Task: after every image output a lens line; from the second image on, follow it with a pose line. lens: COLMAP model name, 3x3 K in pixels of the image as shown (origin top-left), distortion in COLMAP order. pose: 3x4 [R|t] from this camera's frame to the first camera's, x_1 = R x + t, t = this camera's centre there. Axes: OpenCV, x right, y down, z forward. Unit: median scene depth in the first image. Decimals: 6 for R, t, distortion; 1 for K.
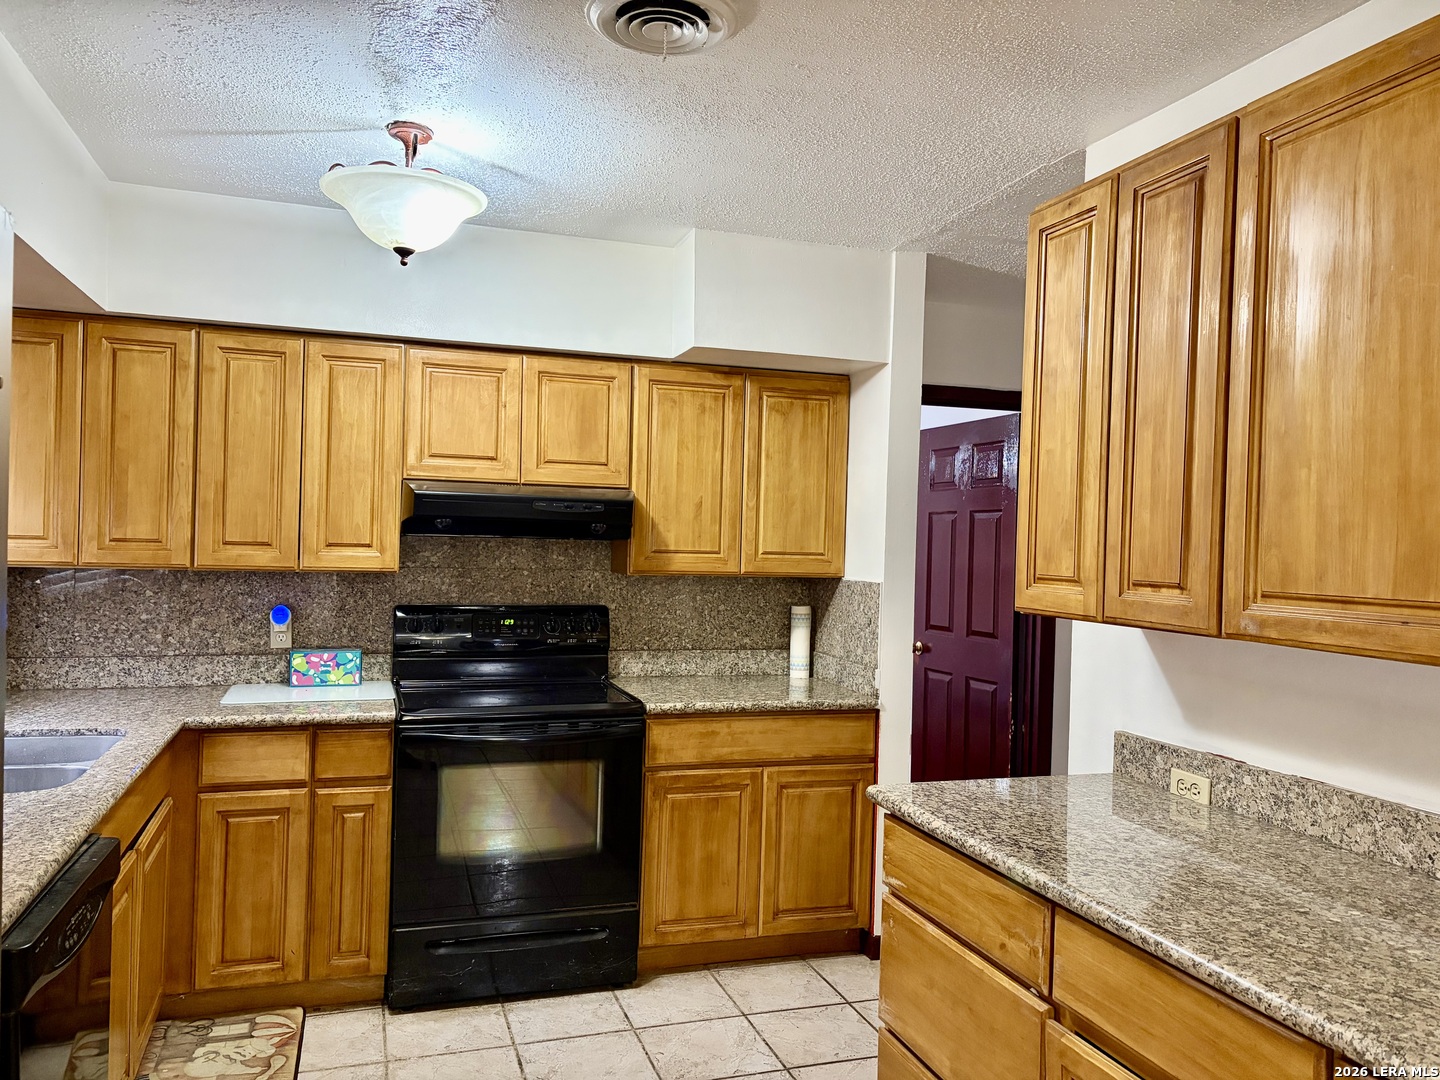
lens RADIAL K [[1023.5, 0, 720.0], [0, 1023.5, 540.0], [0, 0, 1]] dist [0.002716, -0.045771]
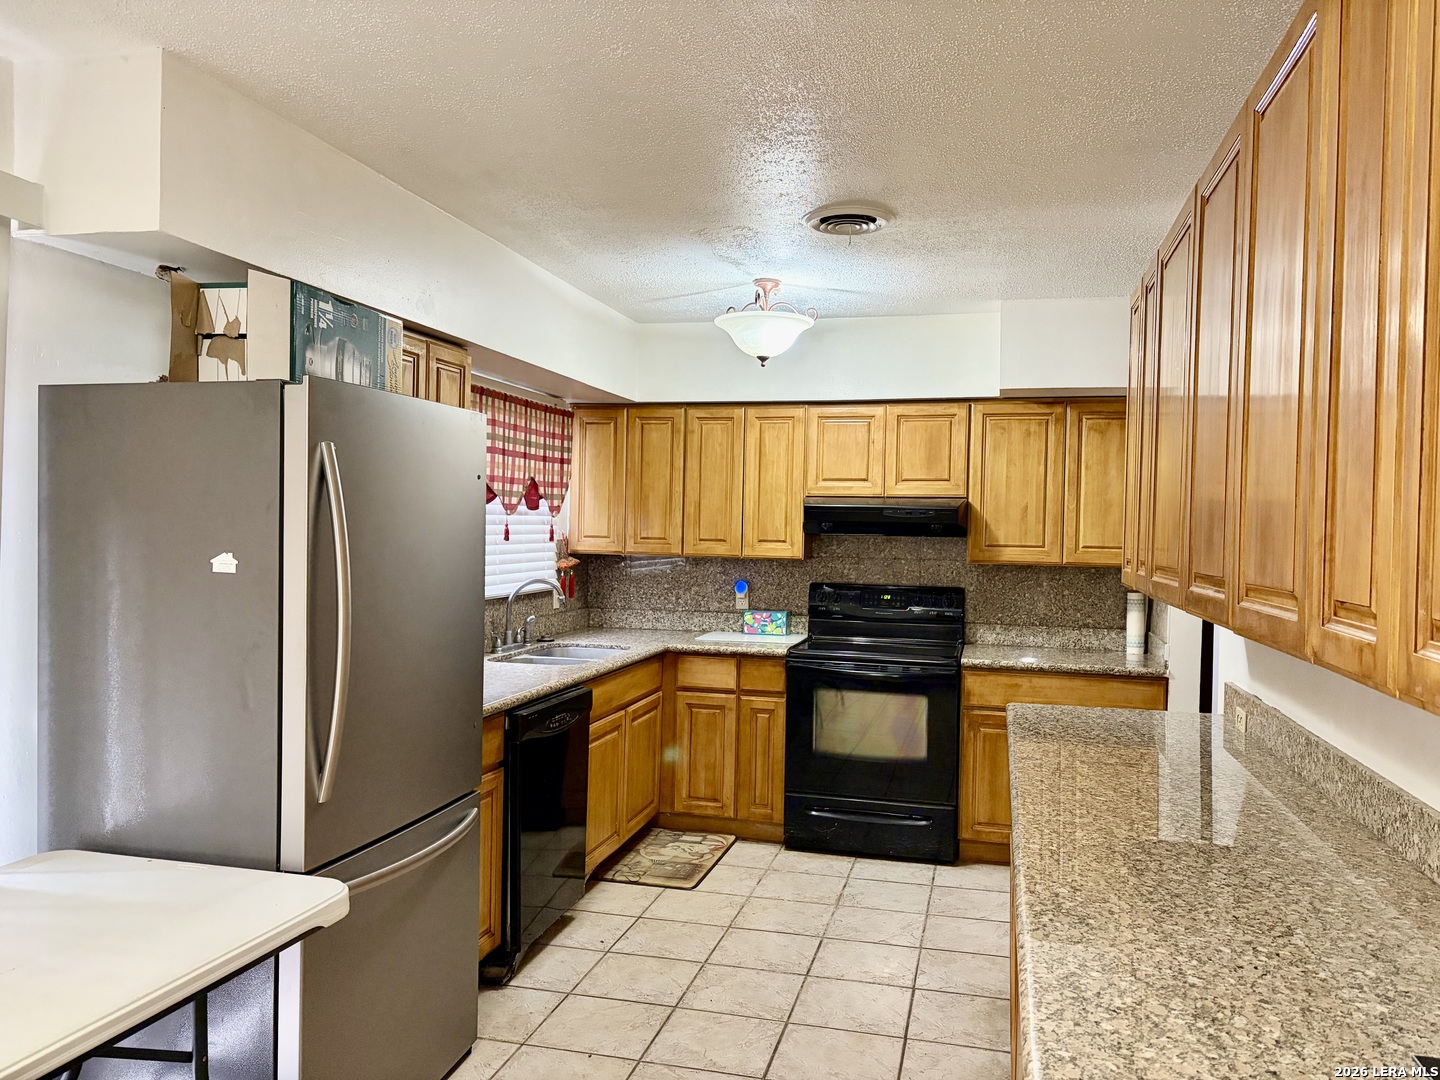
lens RADIAL K [[1023.5, 0, 720.0], [0, 1023.5, 540.0], [0, 0, 1]] dist [0.002716, -0.045771]
pose [[0.824297, -0.003701, -0.566146, 0.425401], [0.002951, 0.999993, -0.002239, 0.006421], [0.566150, 0.000175, 0.824302, -0.286737]]
